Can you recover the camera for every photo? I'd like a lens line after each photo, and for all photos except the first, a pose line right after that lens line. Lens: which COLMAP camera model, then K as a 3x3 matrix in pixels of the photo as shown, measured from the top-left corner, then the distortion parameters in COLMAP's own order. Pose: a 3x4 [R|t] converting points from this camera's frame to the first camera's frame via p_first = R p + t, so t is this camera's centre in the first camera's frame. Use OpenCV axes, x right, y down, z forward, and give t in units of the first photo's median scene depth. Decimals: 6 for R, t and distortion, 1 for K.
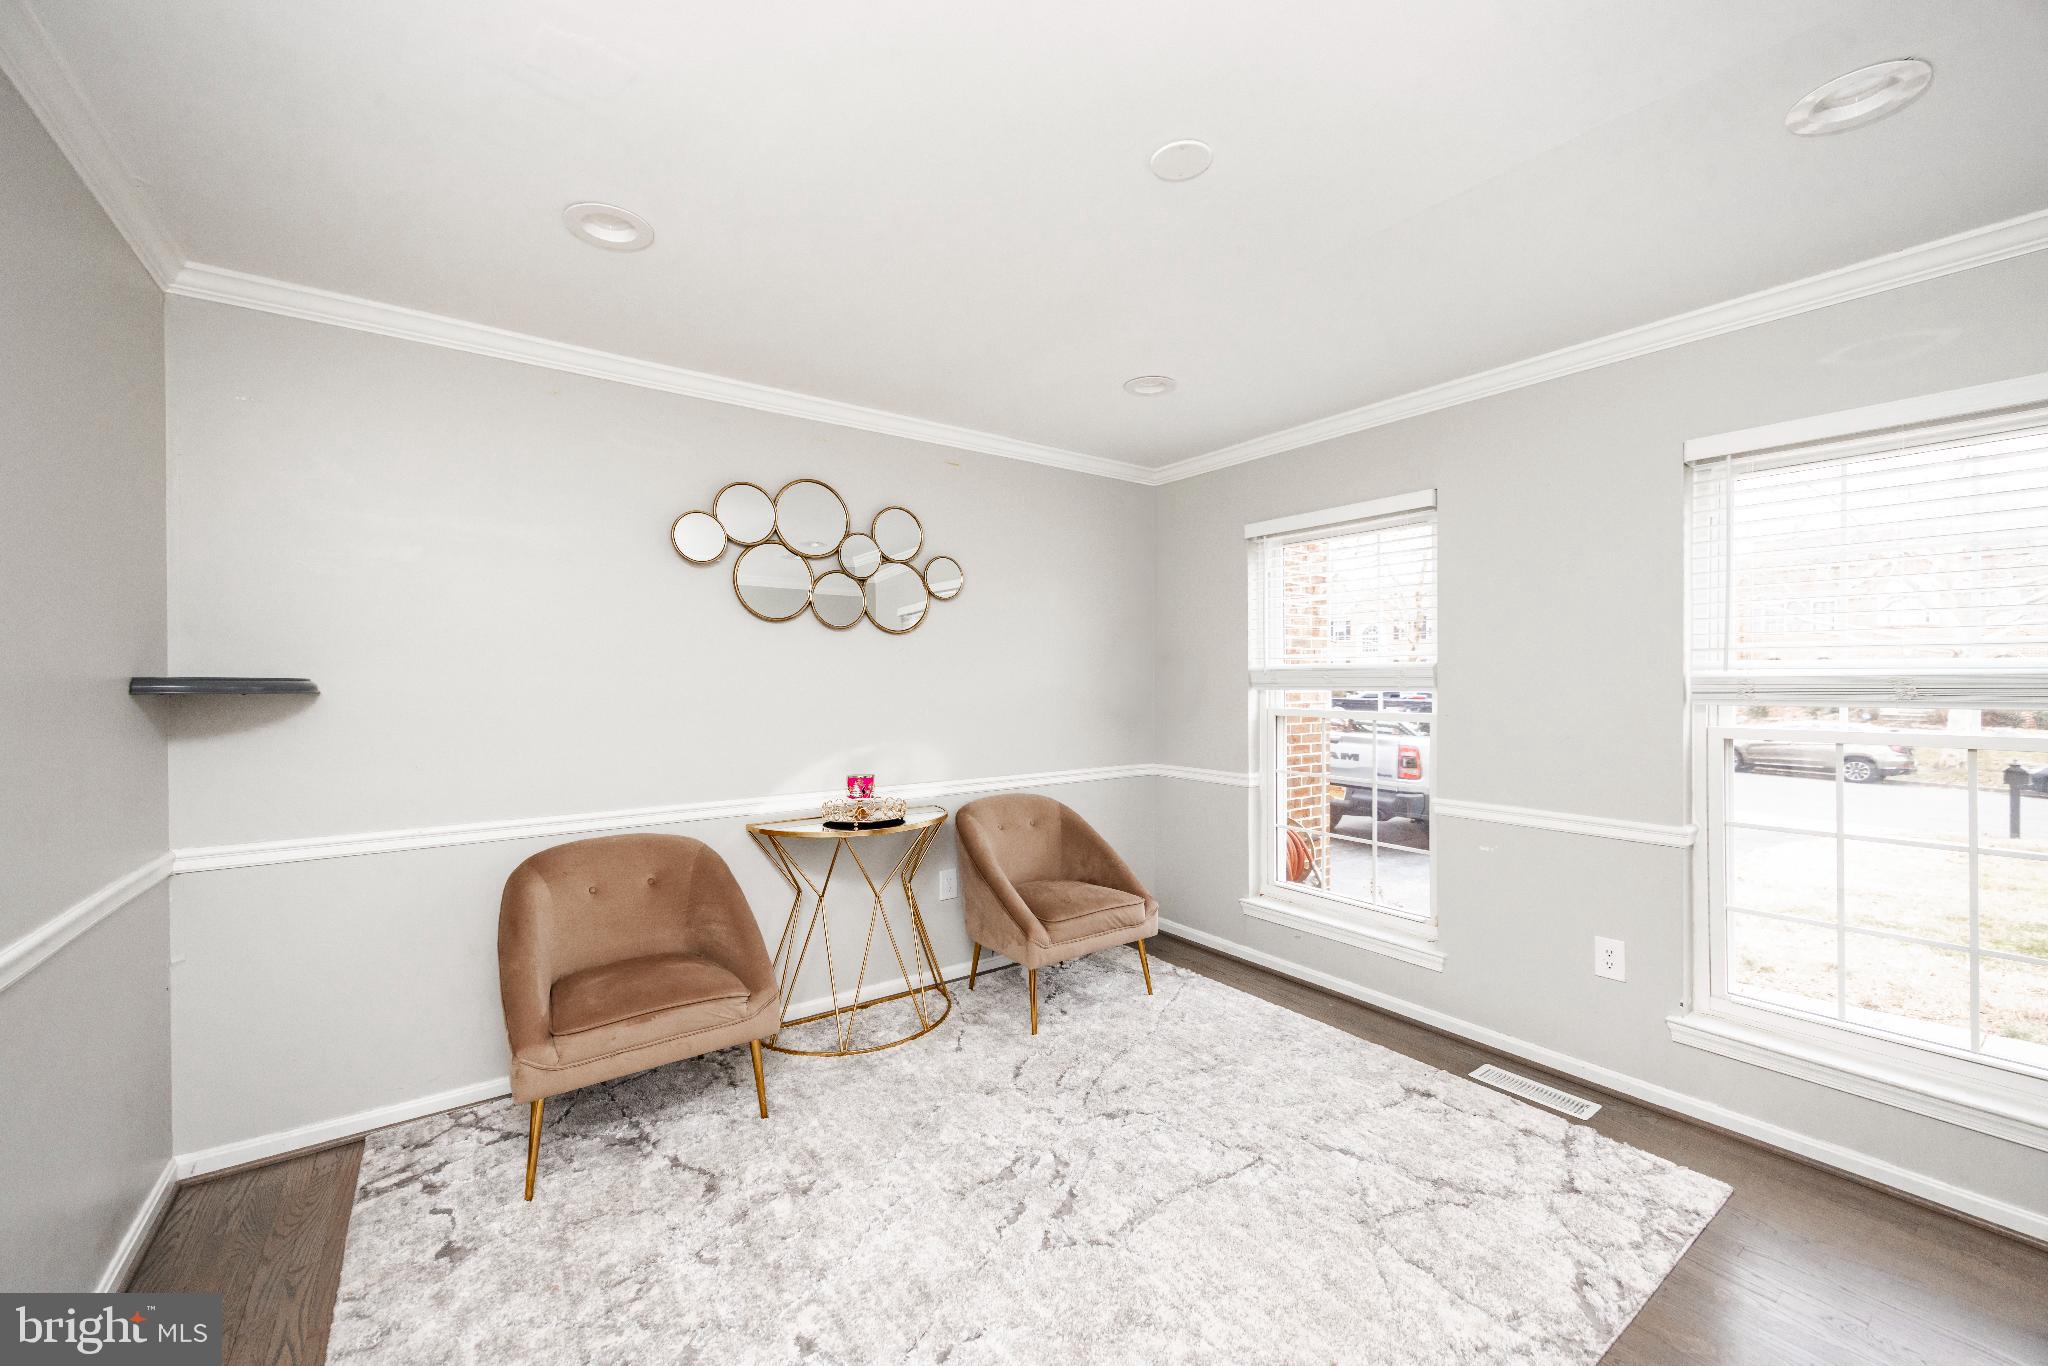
lens RADIAL K [[827.9, 0, 1024.0], [0, 827.9, 683.0], [0, 0, 1]] dist [-0.000350, -0.000116]
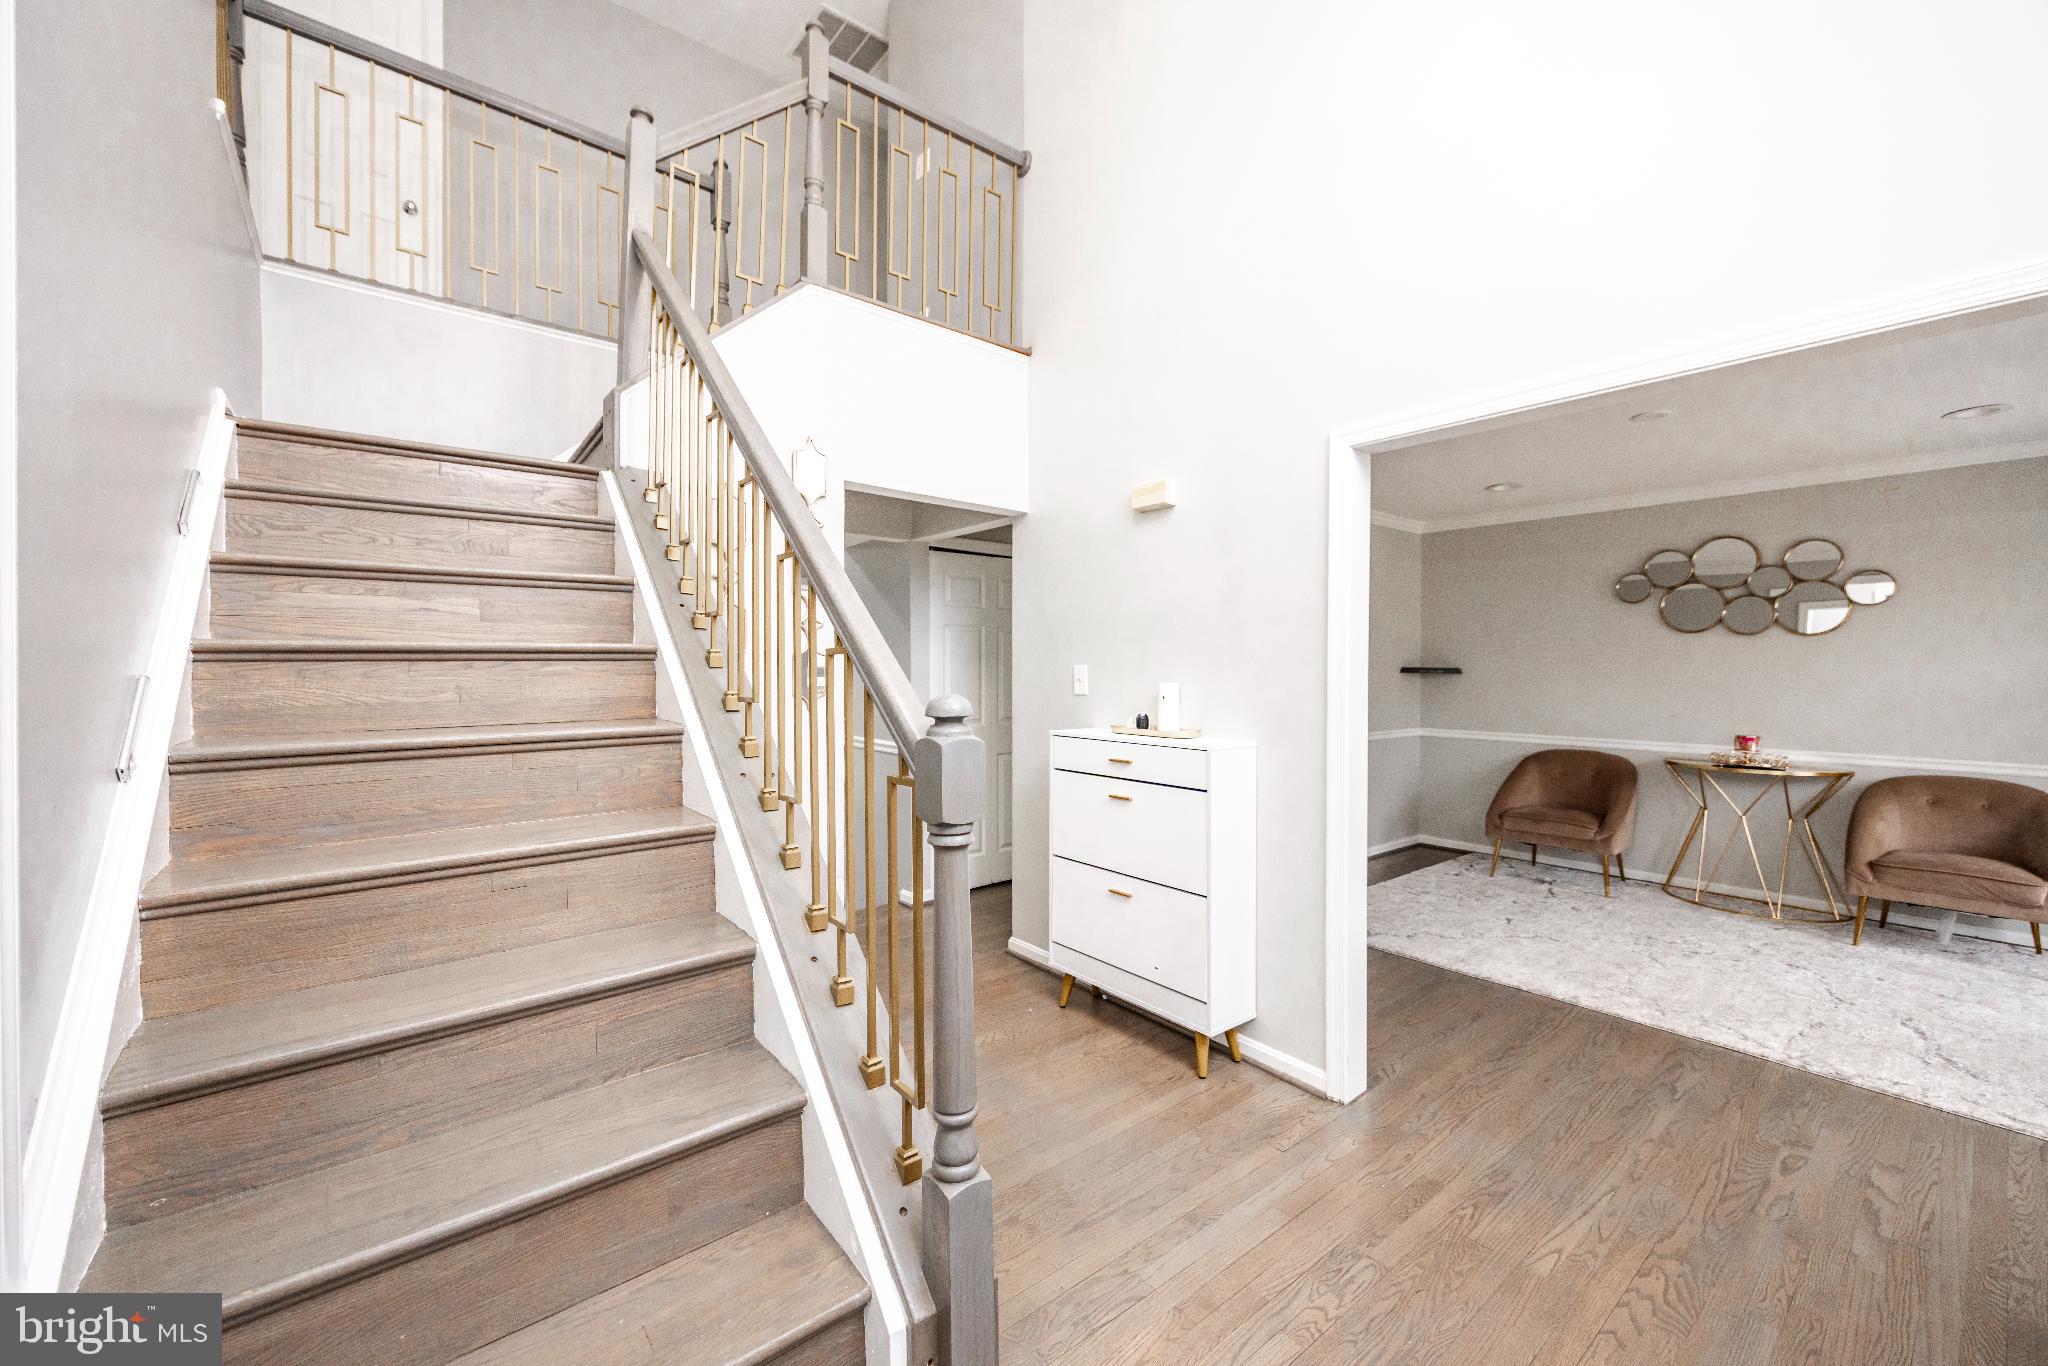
lens RADIAL K [[812.7, 0, 1021.2], [0, 812.7, 657.2], [0, 0, 1]] dist [-0.001405, -0.000468]
pose [[0.085849, -0.001781, -0.996307, 1.079081], [-0.005369, 0.999983, -0.002250, -0.015969], [0.996294, 0.005543, 0.085838, -0.378820]]
